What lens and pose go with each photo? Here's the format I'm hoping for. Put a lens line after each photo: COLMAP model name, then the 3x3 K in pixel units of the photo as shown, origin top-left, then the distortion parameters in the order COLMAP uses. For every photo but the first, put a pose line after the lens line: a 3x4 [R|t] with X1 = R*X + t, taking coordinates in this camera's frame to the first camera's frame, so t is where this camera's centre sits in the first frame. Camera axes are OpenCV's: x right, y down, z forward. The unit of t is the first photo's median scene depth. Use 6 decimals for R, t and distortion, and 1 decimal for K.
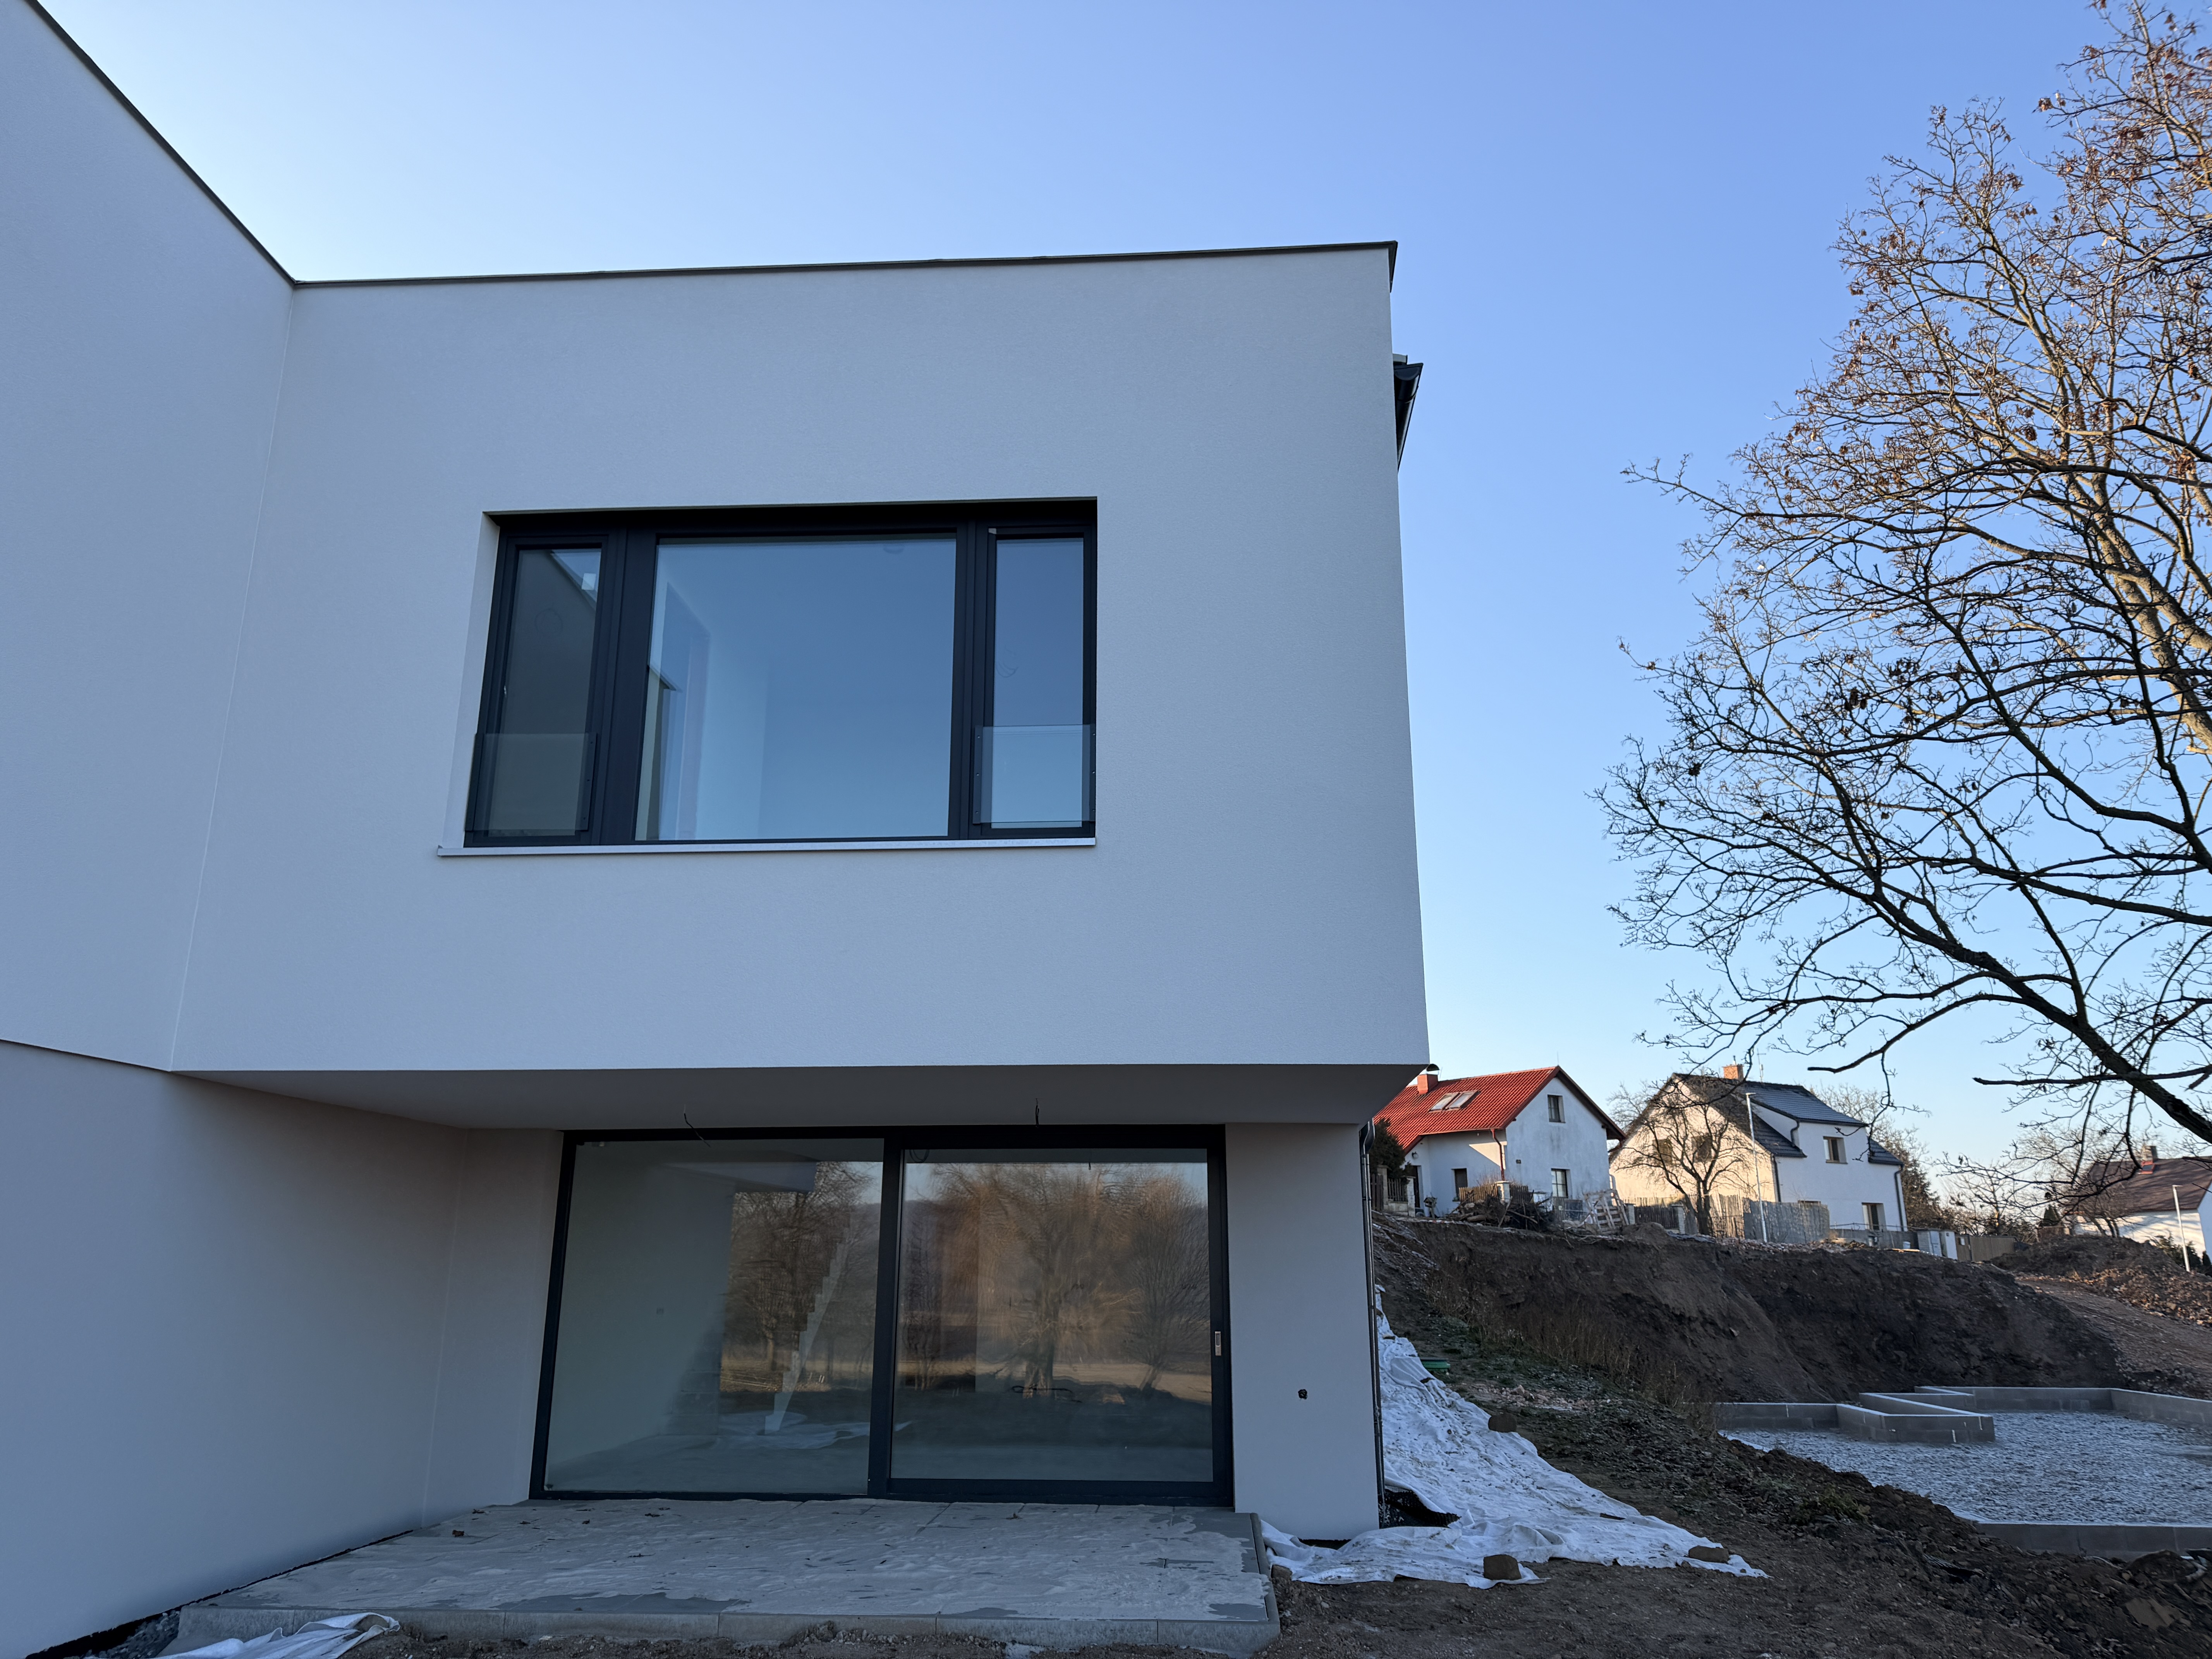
lens RADIAL K [[1561.0, 0, 1111.8], [0, 1561.0, 820.3], [0, 0, 1]] dist [0.034028, -0.035289]
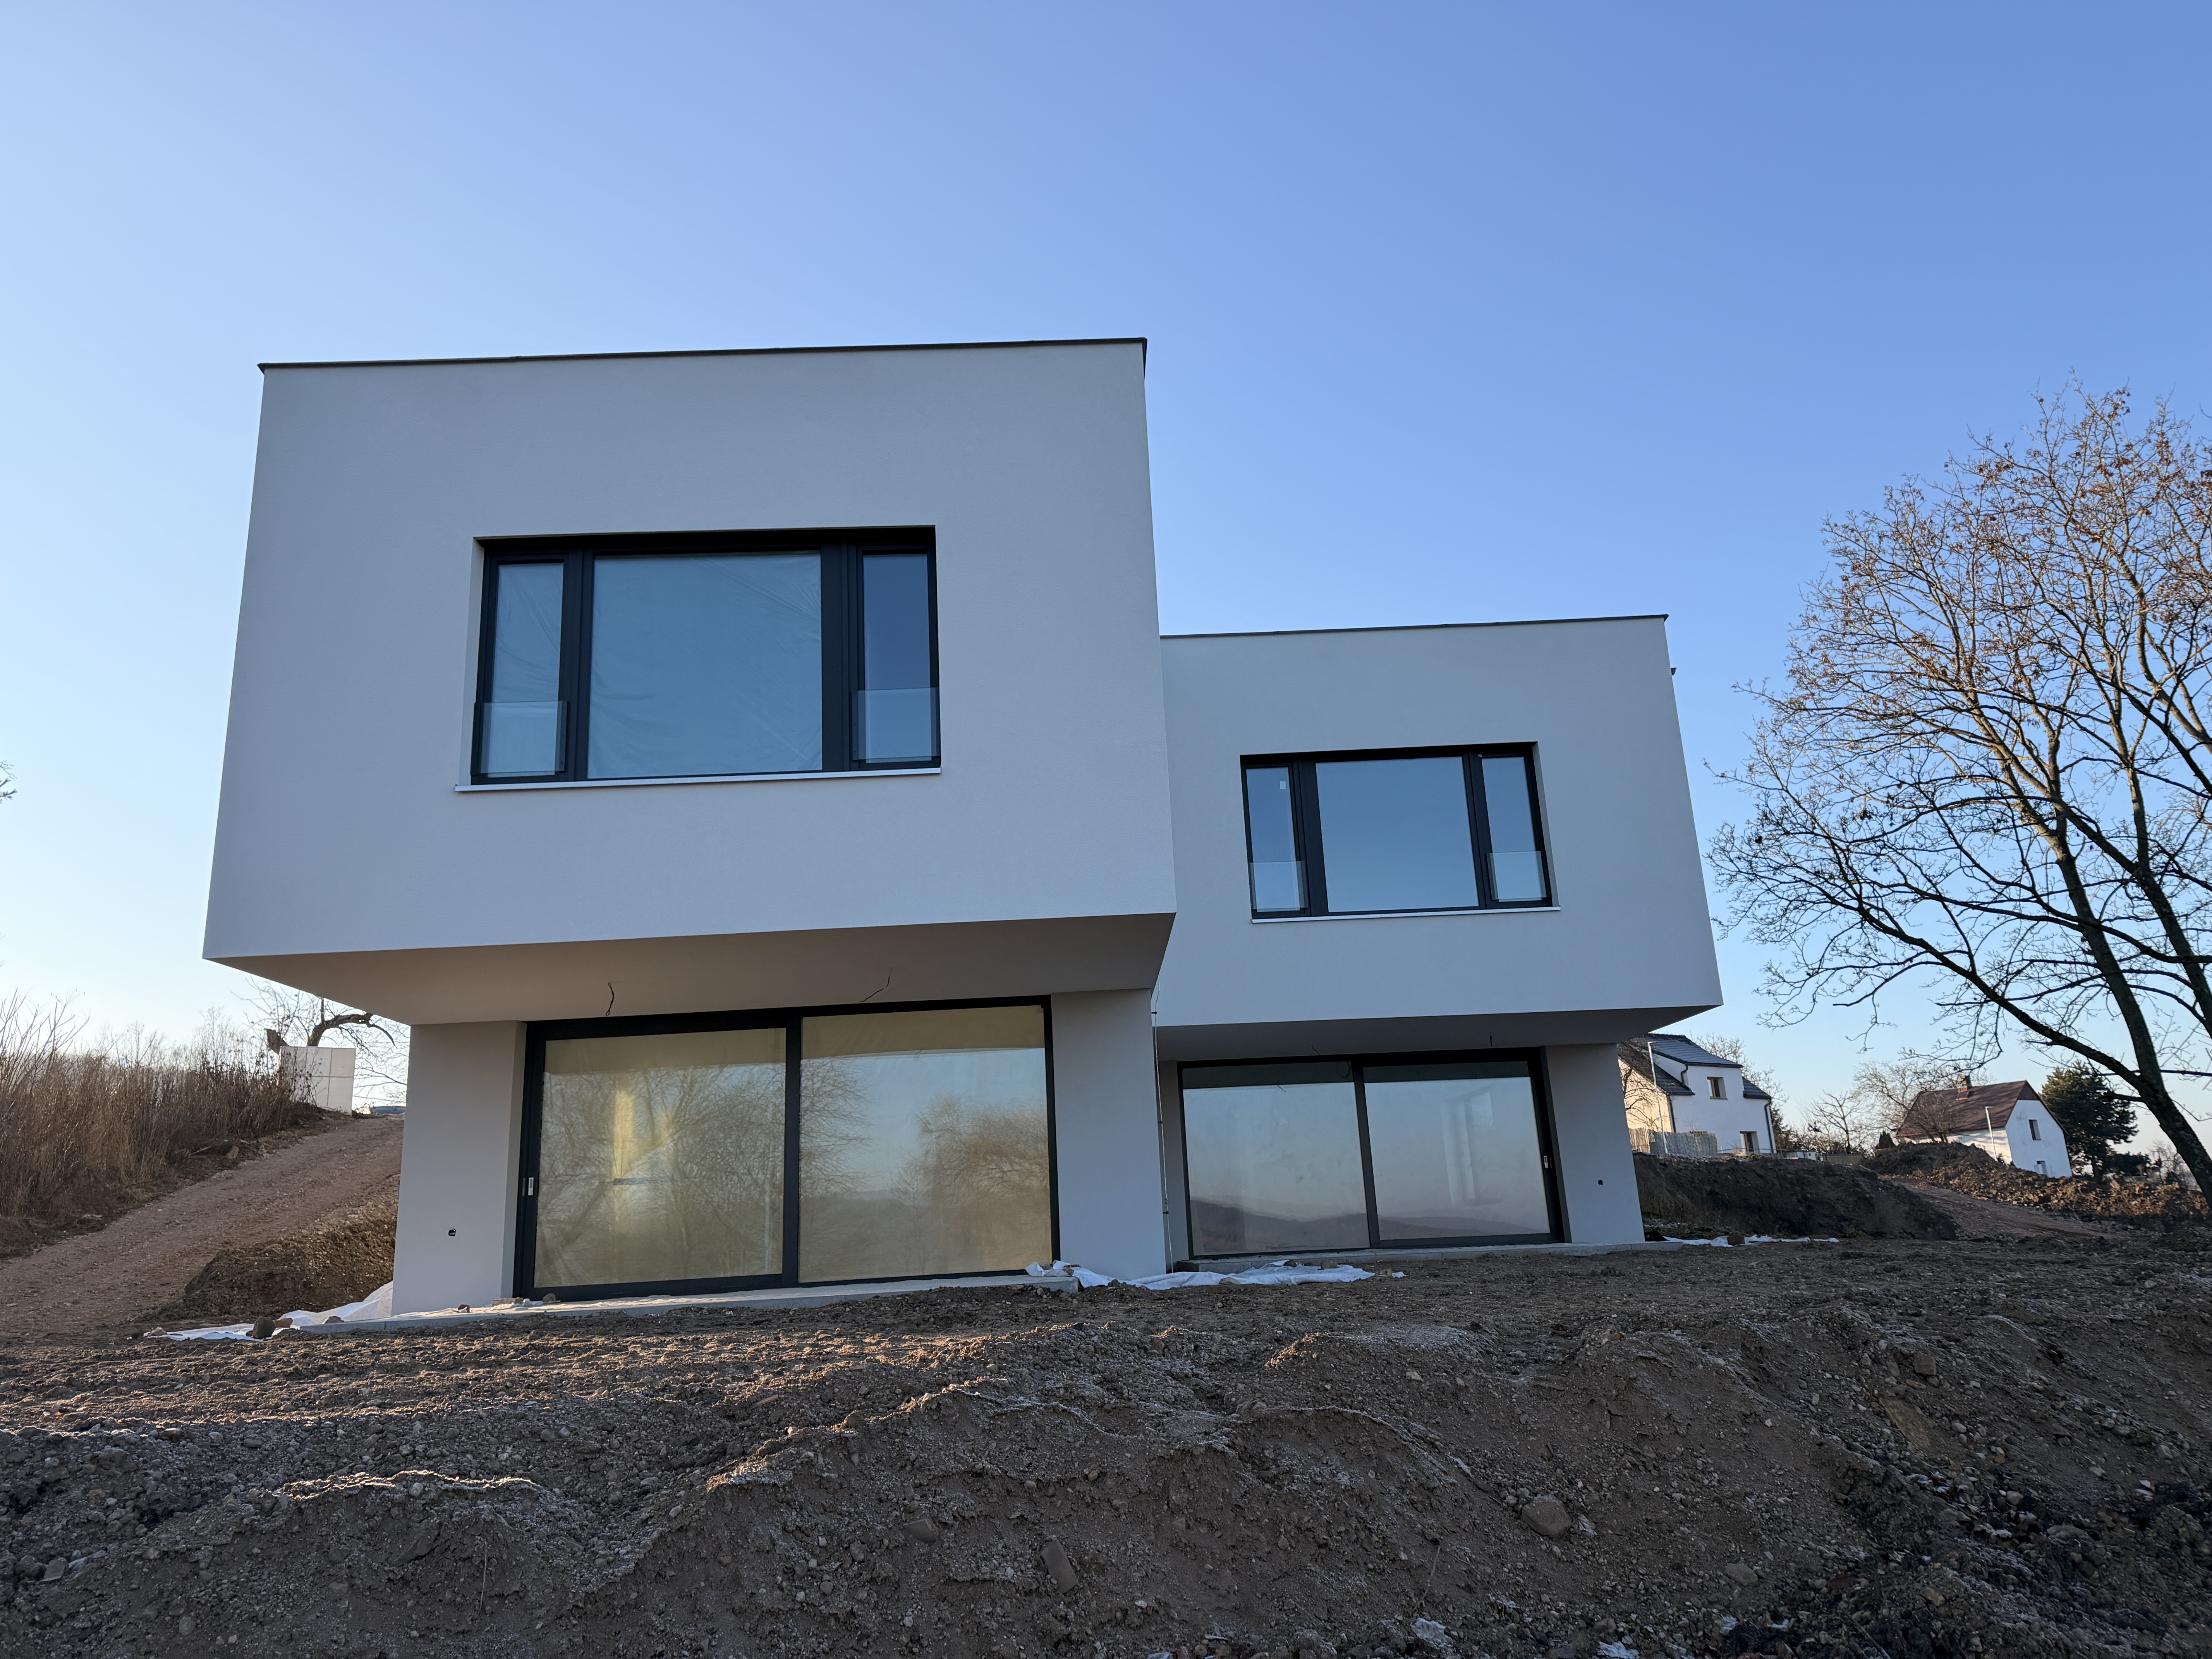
lens RADIAL K [[1561.0, 0, 1104.2], [0, 1561.0, 815.5], [0, 0, 1]] dist [0.034028, -0.035289]
pose [[0.995291, -0.030260, 0.092090, -0.105113], [0.029694, 0.999531, 0.007509, -0.019057], [-0.092274, -0.004739, 0.995722, -0.139281]]
